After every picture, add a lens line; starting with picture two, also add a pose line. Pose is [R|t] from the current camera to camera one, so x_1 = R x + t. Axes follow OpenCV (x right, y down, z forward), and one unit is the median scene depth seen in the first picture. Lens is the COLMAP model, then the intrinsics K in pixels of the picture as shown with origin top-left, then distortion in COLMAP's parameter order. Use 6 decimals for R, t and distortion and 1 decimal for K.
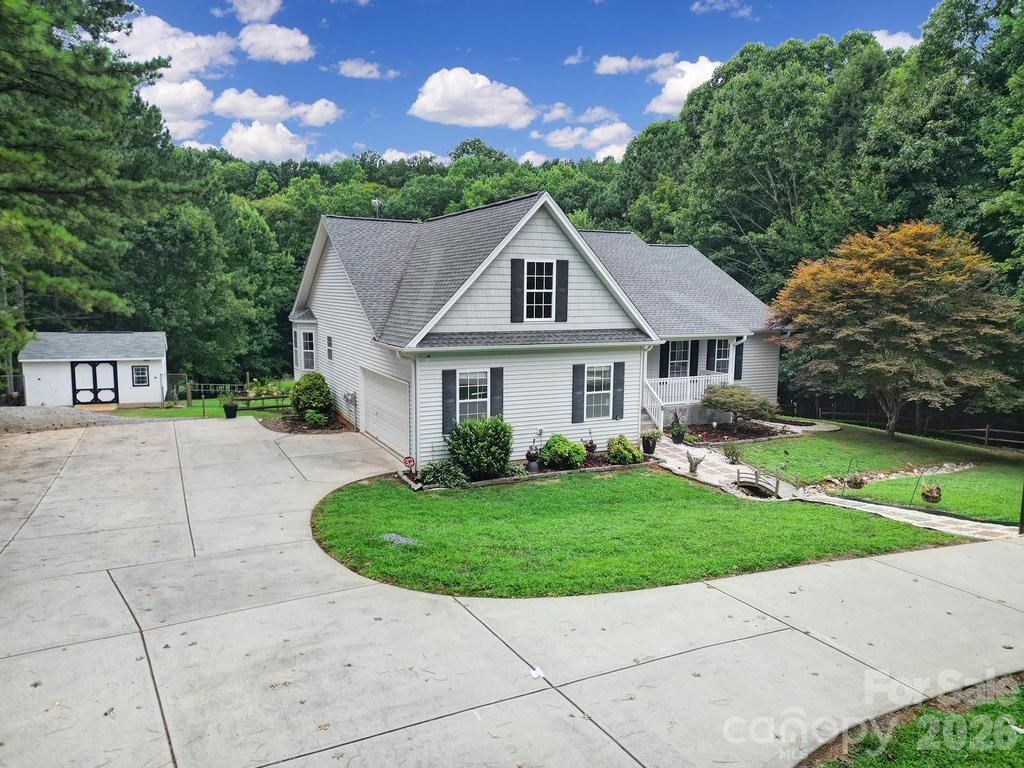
lens RADIAL K [[712.7, 0, 493.4], [0, 712.7, 396.6], [0, 0, 1]] dist [0.086471, -0.079362]
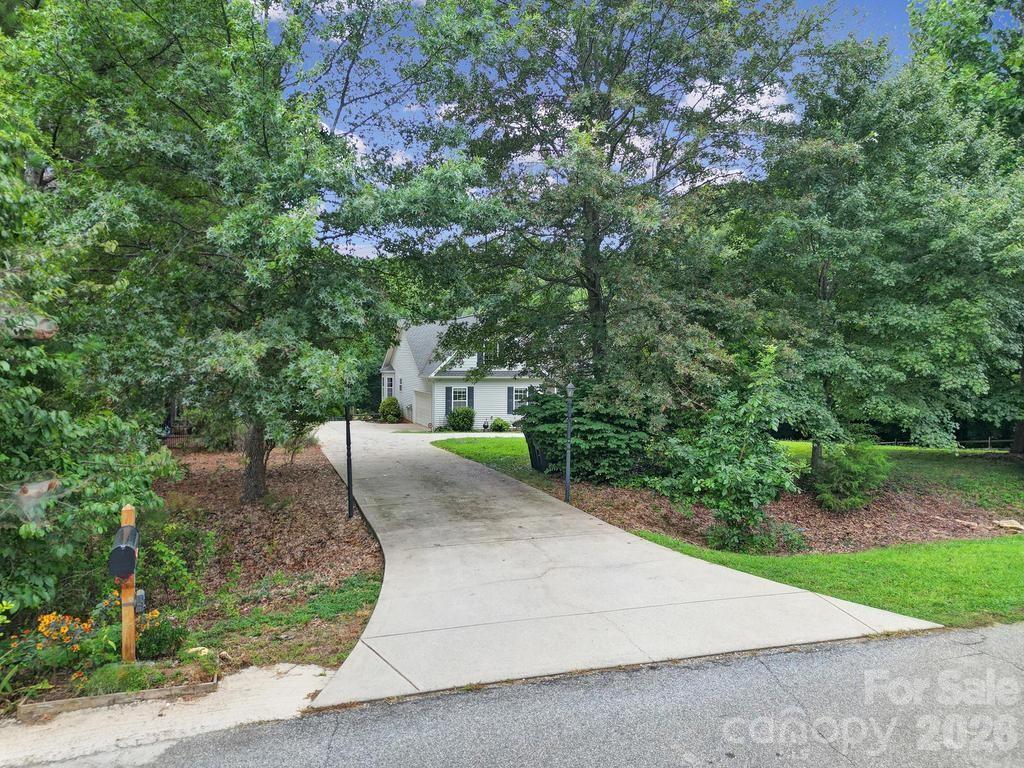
lens RADIAL K [[712.7, 0, 493.4], [0, 712.7, 396.6], [0, 0, 1]] dist [0.086471, -0.079362]
pose [[0.994130, 0.004484, -0.108099, 0.312042], [-0.015319, 0.994909, -0.099608, 0.208889], [0.107102, 0.100679, 0.989137, -1.193405]]
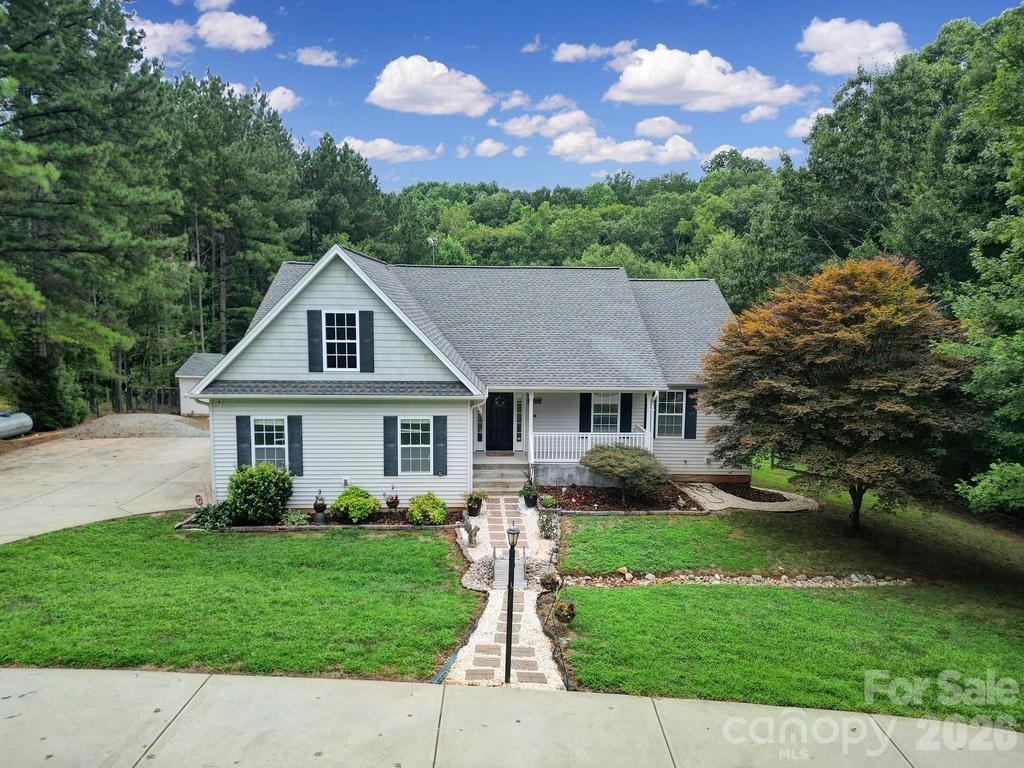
lens RADIAL K [[705.2, 0, 512.0], [0, 705.2, 384.0], [0, 0, 1]] dist [0.079072, -0.148424]
pose [[0.924650, 0.046947, -0.377913, 0.652424], [-0.061473, 0.997758, -0.026459, -0.075561], [0.375824, 0.047697, 0.925463, 0.172104]]
